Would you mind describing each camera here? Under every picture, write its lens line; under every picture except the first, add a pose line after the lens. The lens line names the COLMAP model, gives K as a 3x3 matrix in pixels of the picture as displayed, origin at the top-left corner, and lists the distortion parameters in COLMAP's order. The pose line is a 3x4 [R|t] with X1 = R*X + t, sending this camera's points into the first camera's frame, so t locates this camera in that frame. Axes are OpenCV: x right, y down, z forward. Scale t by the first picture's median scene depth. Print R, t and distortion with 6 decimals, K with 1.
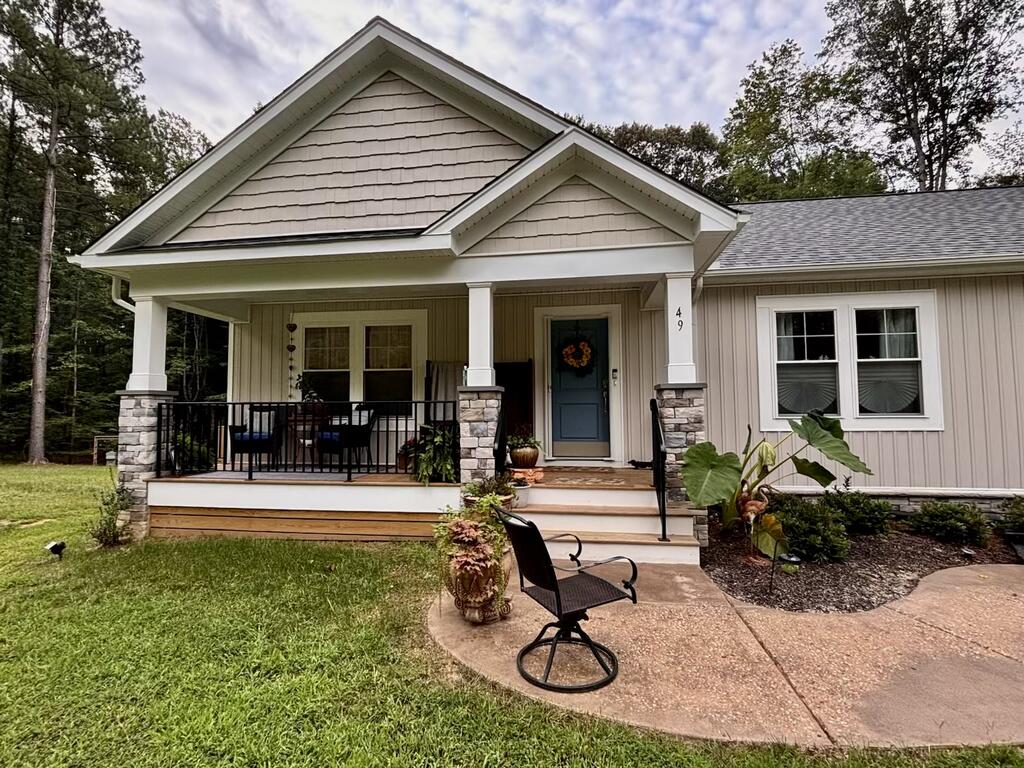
lens RADIAL K [[494.9, 0, 505.9], [0, 494.9, 384.6], [0, 0, 1]] dist [-0.001572, -0.000699]
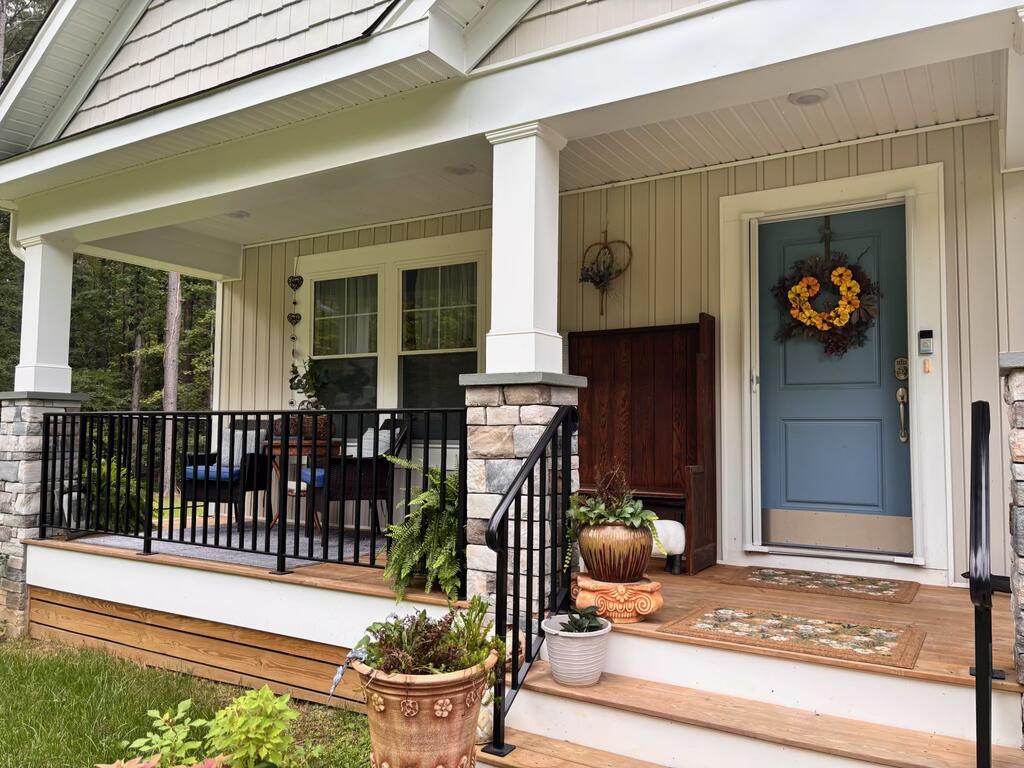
lens RADIAL K [[769.7, 0, 515.2], [0, 769.7, 387.1], [0, 0, 1]] dist [0.000533, 0.000321]
pose [[0.921386, -0.011201, -0.388488, 0.182752], [0.008707, 0.999929, -0.008180, 0.018481], [0.388552, 0.004154, 0.921417, 0.362906]]
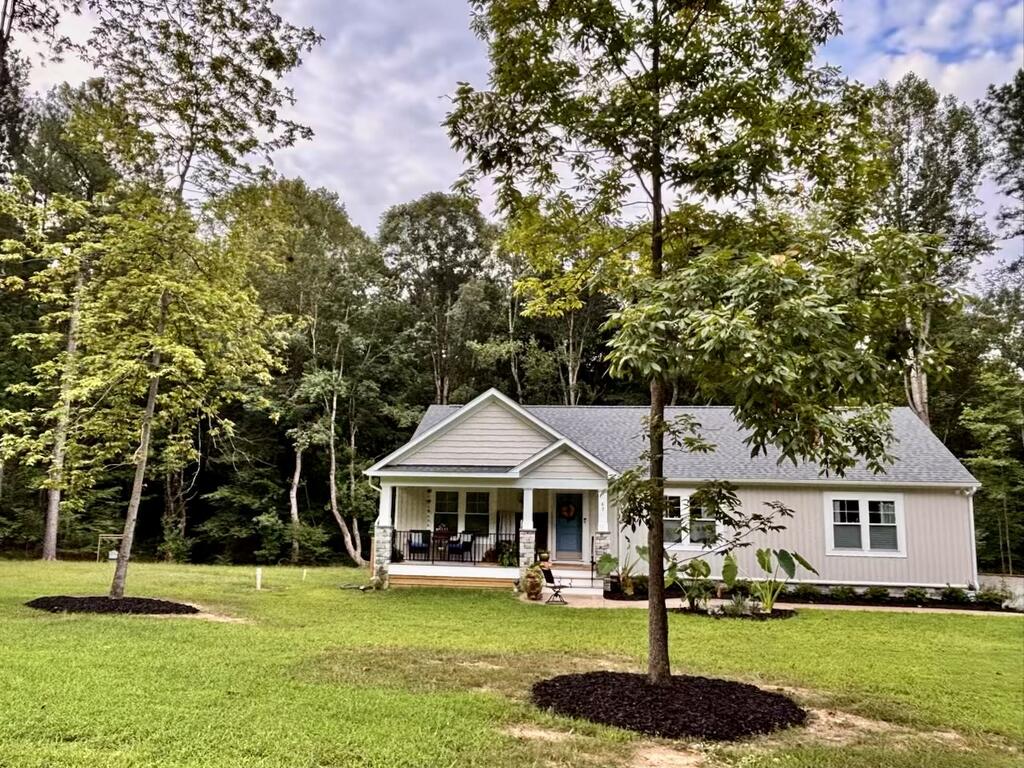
lens RADIAL K [[732.9, 0, 512.0], [0, 732.9, 384.0], [0, 0, 1]] dist [0.007392, 0.005961]
pose [[0.999430, 0.029503, 0.016379, -0.199690], [-0.027630, 0.994119, -0.104712, -0.314925], [-0.019372, 0.104200, 0.994368, -2.621765]]
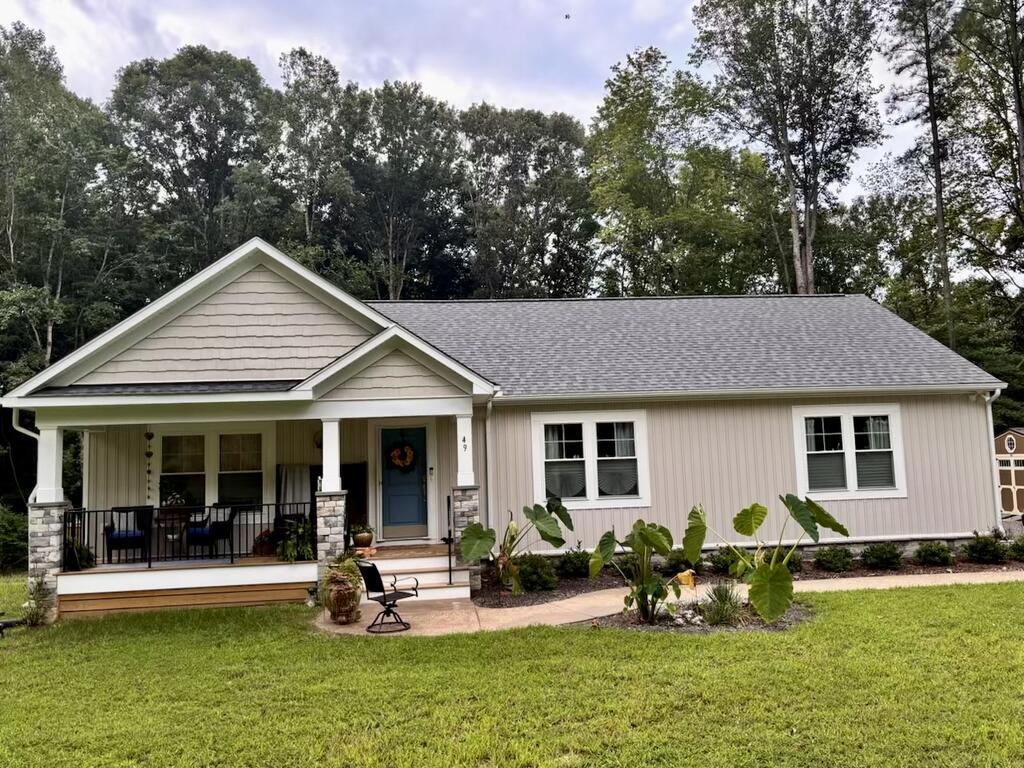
lens RADIAL K [[799.6, 0, 524.4], [0, 799.6, 381.3], [0, 0, 1]] dist [0.031526, -0.052674]
pose [[0.964562, -0.001908, 0.263849, -0.112943], [0.014958, 0.998761, -0.047459, -0.179206], [-0.263431, 0.049724, 0.963396, -1.281715]]
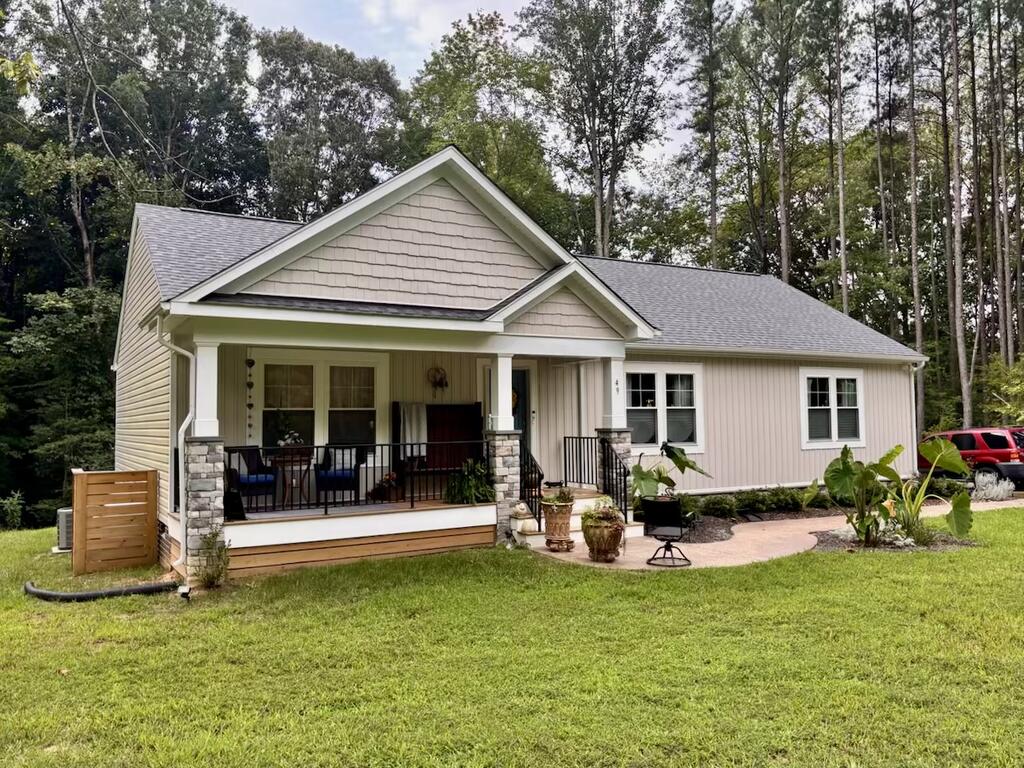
lens RADIAL K [[799.6, 0, 524.4], [0, 799.6, 381.3], [0, 0, 1]] dist [0.031526, -0.052674]
pose [[0.771099, 0.025946, 0.636186, -1.287283], [-0.025124, 0.999631, -0.010317, -0.099779], [-0.636219, -0.008028, 0.771467, -0.667228]]
